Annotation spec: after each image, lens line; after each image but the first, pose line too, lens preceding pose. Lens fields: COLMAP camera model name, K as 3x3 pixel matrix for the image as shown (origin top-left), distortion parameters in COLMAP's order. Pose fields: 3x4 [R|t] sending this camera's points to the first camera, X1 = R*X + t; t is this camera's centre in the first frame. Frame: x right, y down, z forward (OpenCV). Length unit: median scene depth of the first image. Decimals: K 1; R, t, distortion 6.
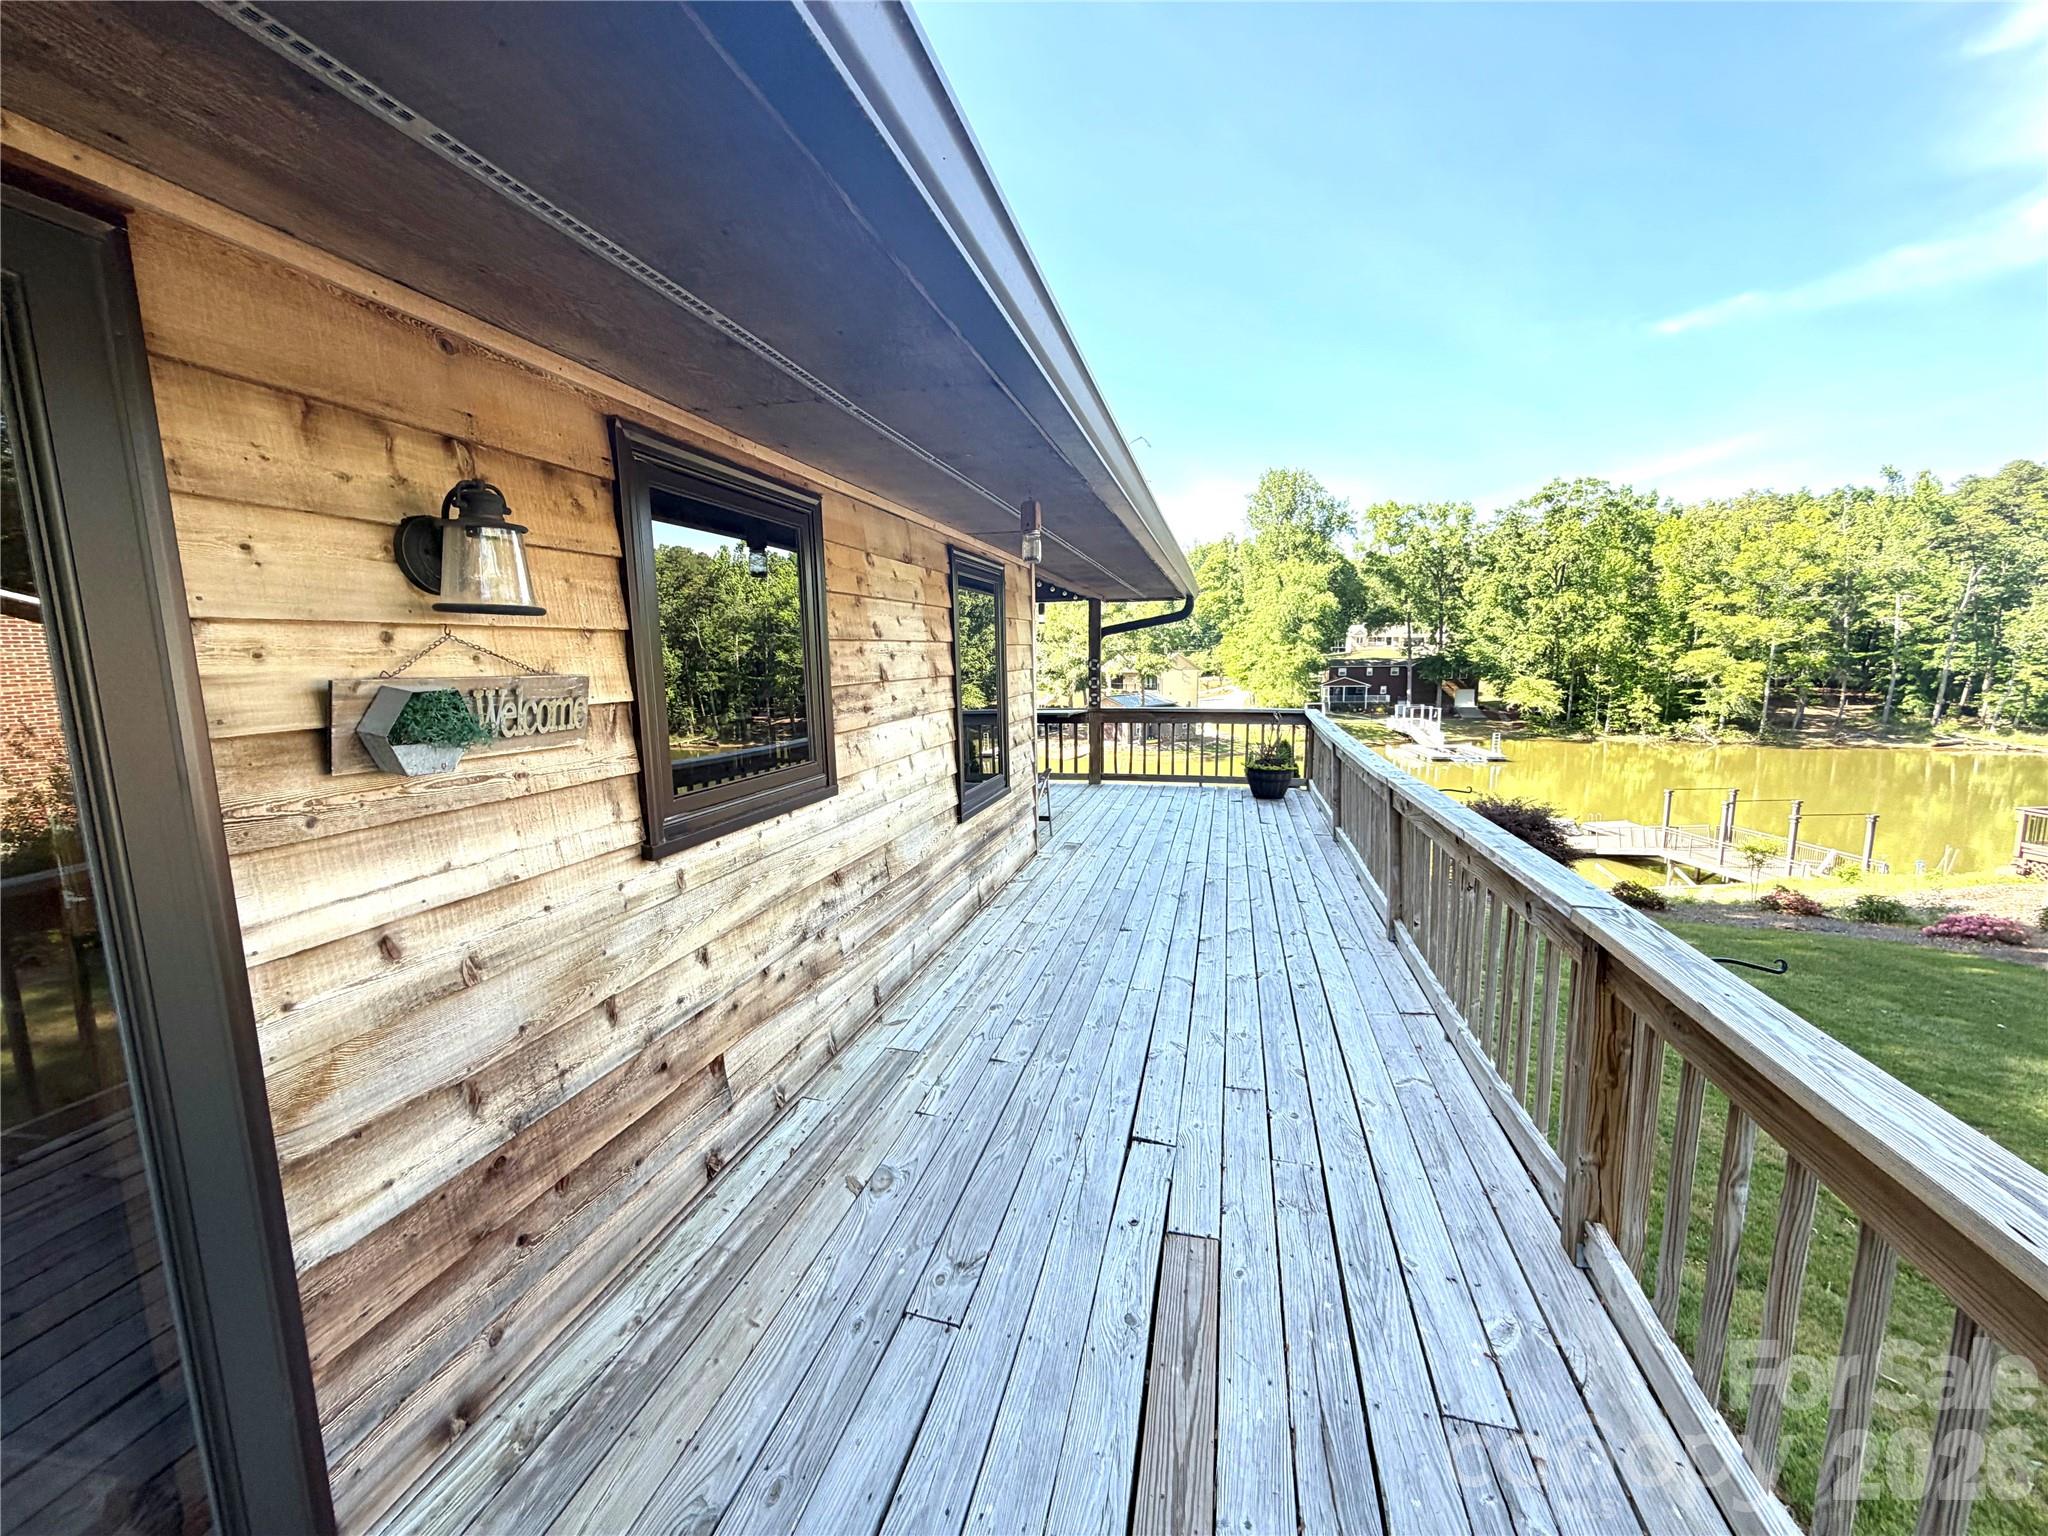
lens RADIAL K [[815.0, 0, 1017.8], [0, 815.0, 773.1], [0, 0, 1]] dist [-0.001296, 0.000168]
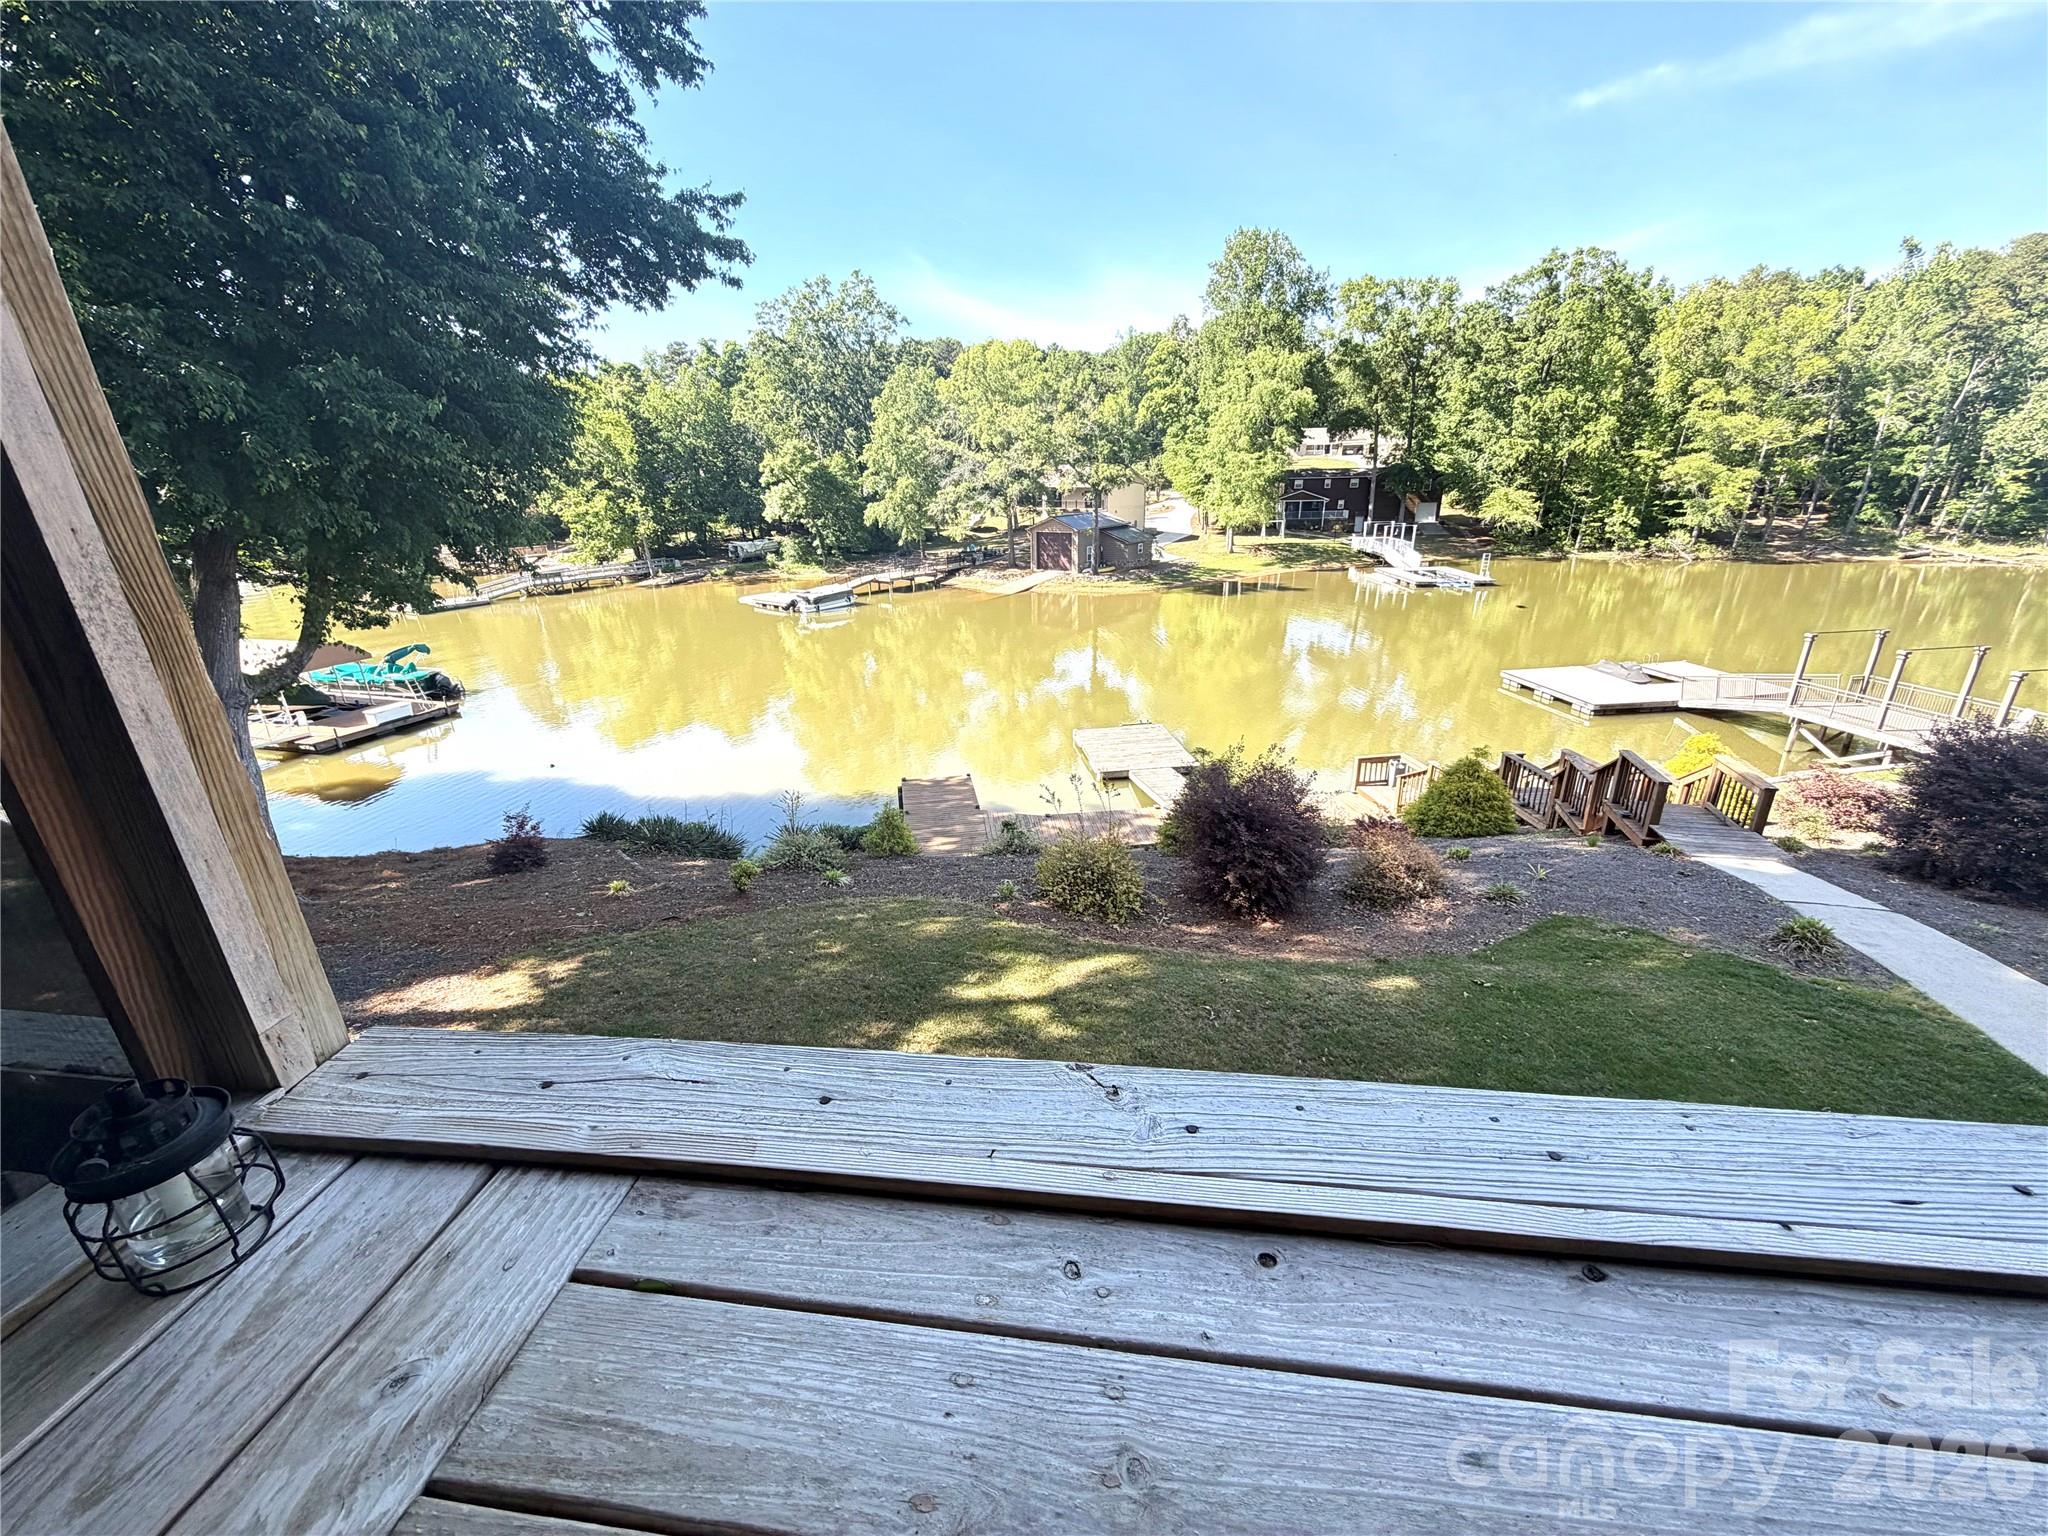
lens RADIAL K [[807.1, 0, 1014.4], [0, 807.1, 767.1], [0, 0, 1]] dist [-0.001293, -0.000138]
pose [[0.993255, -0.047610, 0.105729, -0.033249], [0.024471, 0.977349, 0.210214, -0.016030], [-0.113342, -0.206209, 0.971922, 0.119899]]
